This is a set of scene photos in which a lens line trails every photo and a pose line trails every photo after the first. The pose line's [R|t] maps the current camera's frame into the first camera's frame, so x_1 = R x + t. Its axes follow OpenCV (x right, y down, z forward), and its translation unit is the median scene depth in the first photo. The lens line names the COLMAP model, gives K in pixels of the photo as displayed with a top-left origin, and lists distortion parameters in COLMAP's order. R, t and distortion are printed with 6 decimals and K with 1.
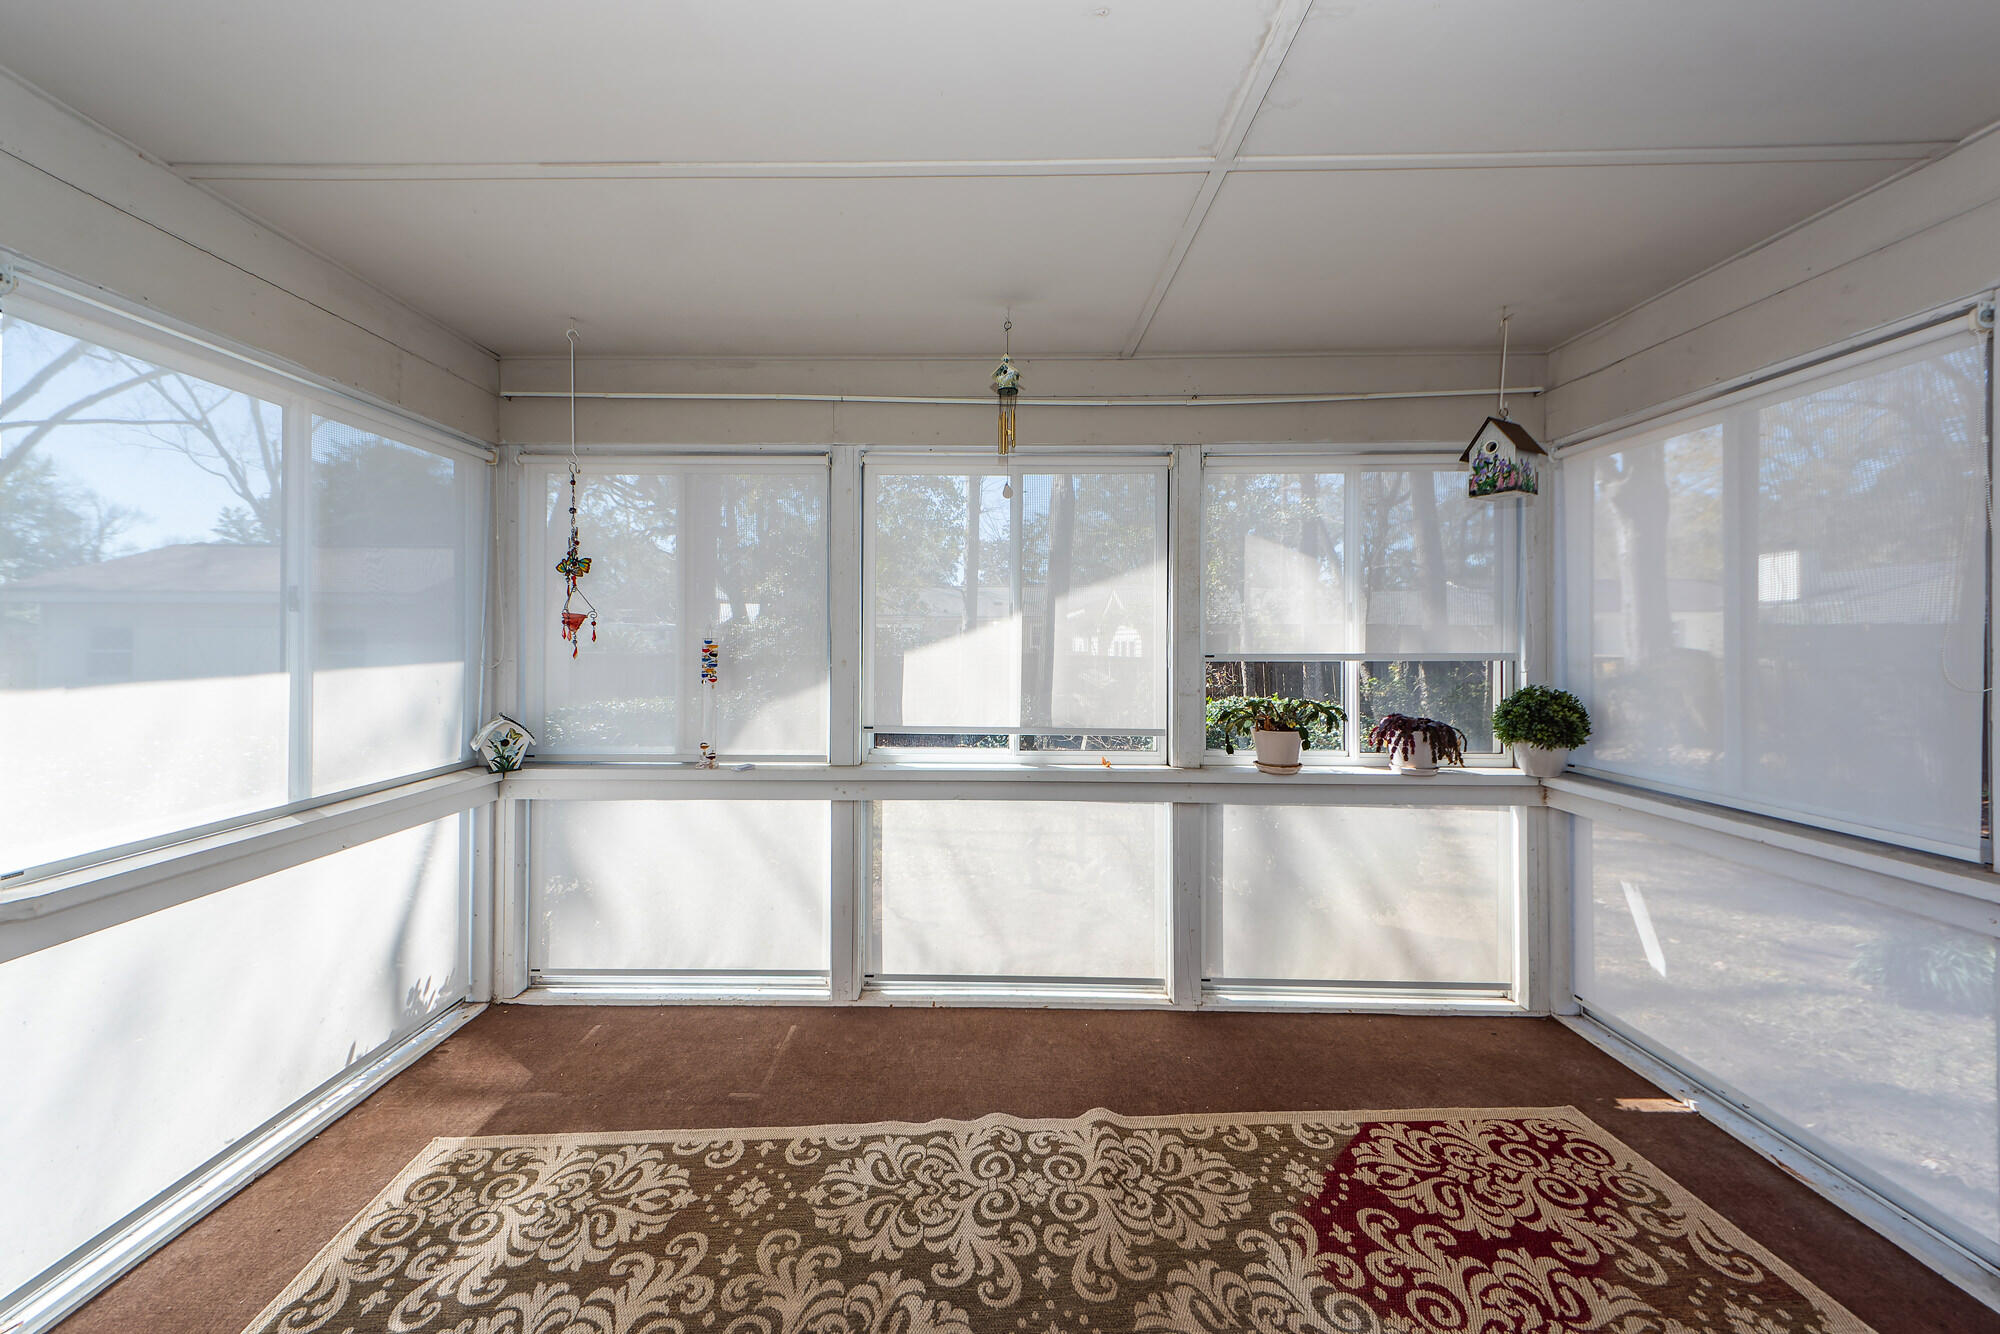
lens RADIAL K [[759.9, 0, 986.4], [0, 759.9, 644.8], [0, 0, 1]] dist [0.037784, -0.019259]
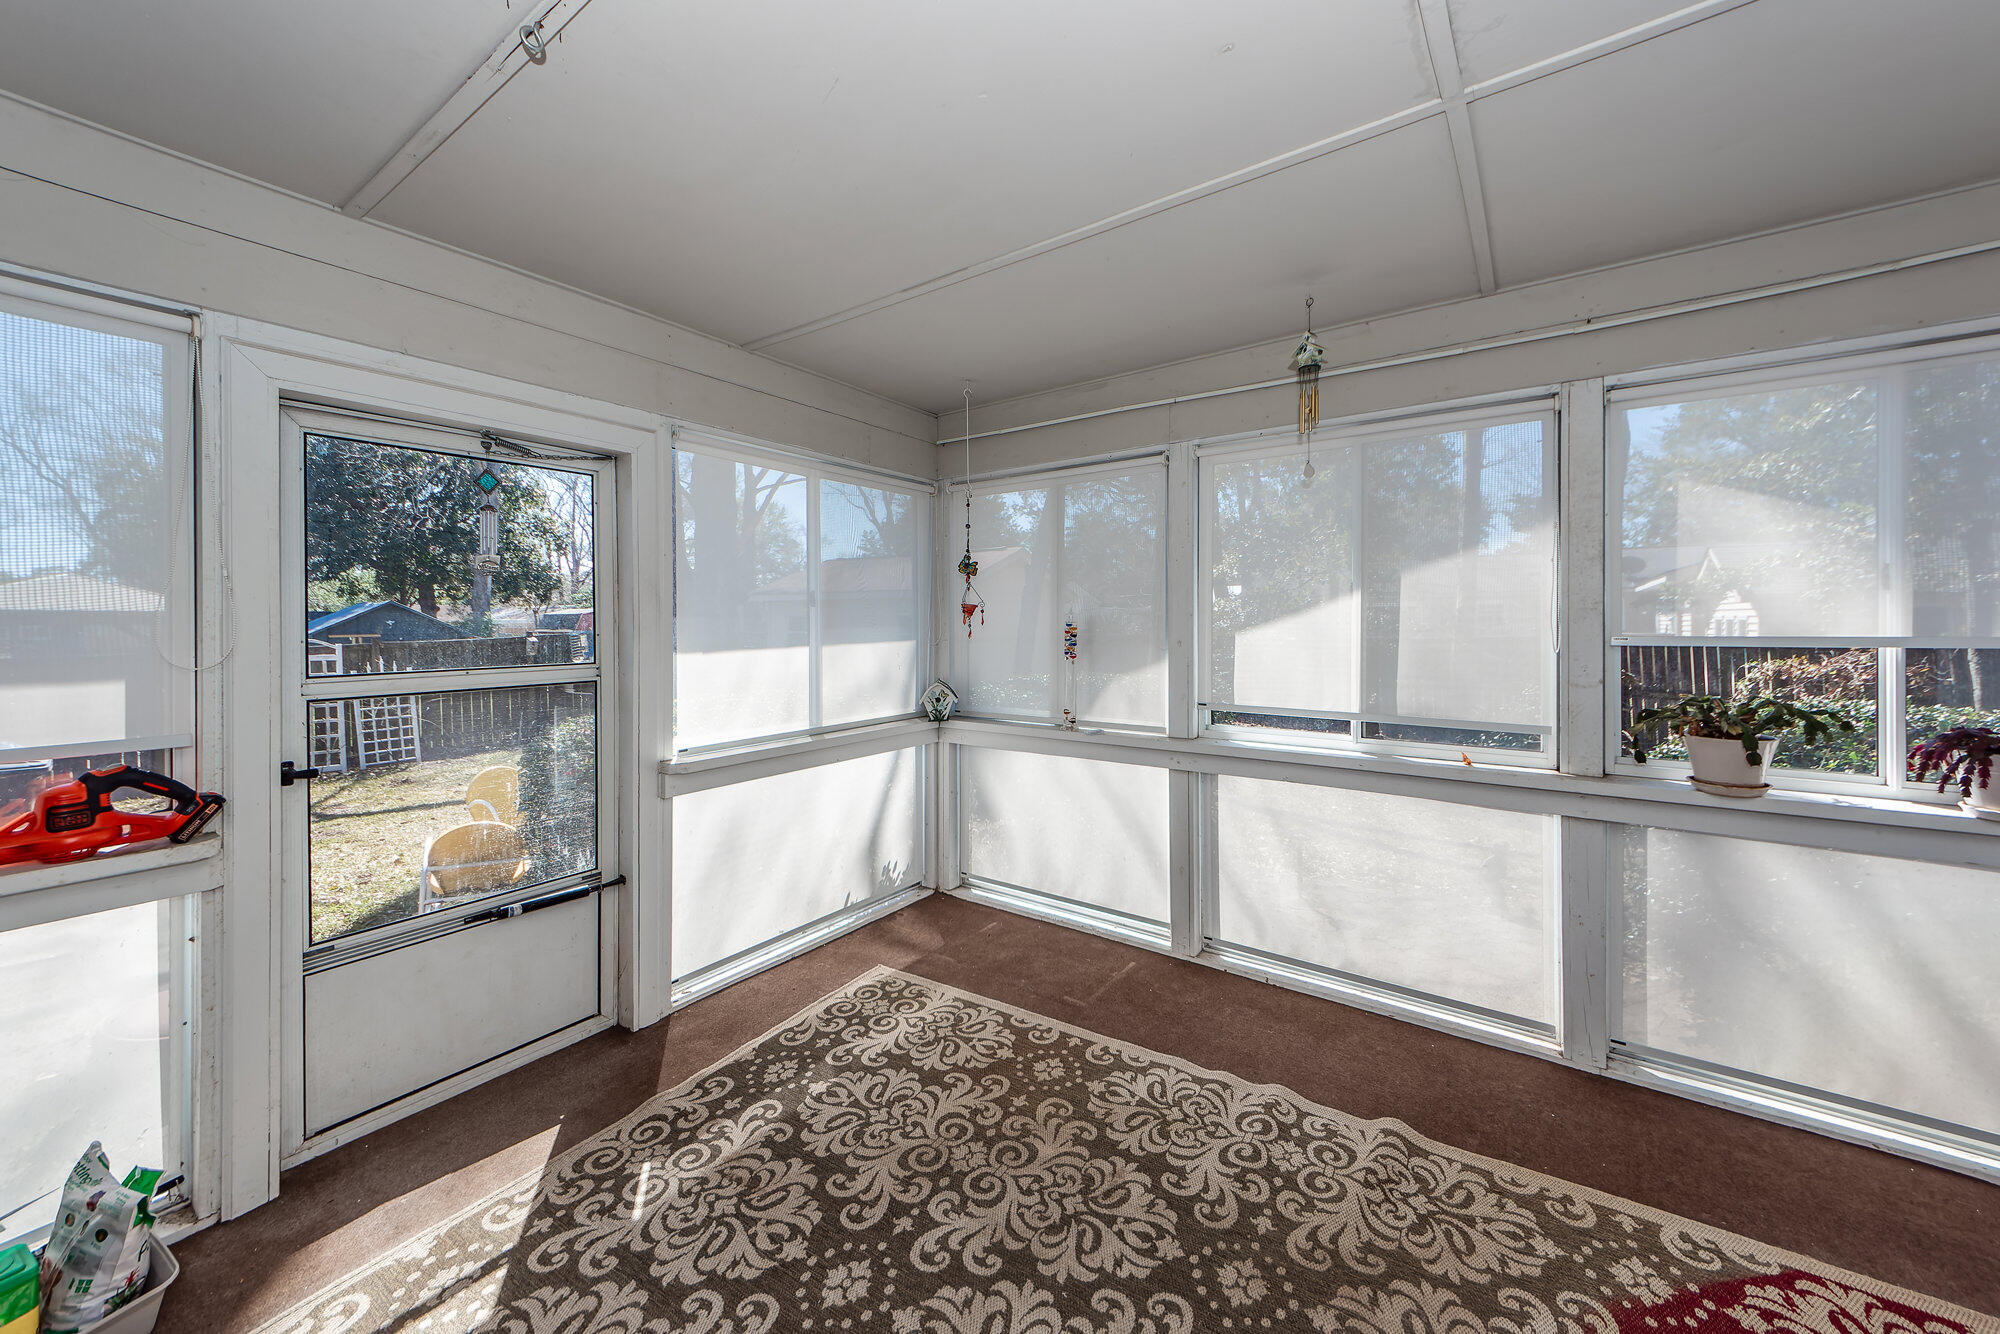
lens RADIAL K [[767.4, 0, 991.0], [0, 767.4, 631.3], [0, 0, 1]] dist [0.002580, -0.000397]
pose [[0.809766, -0.000139, -0.586753, 0.309632], [0.003955, 0.999979, 0.005222, -0.000369], [0.586740, -0.006549, 0.809749, -0.049804]]
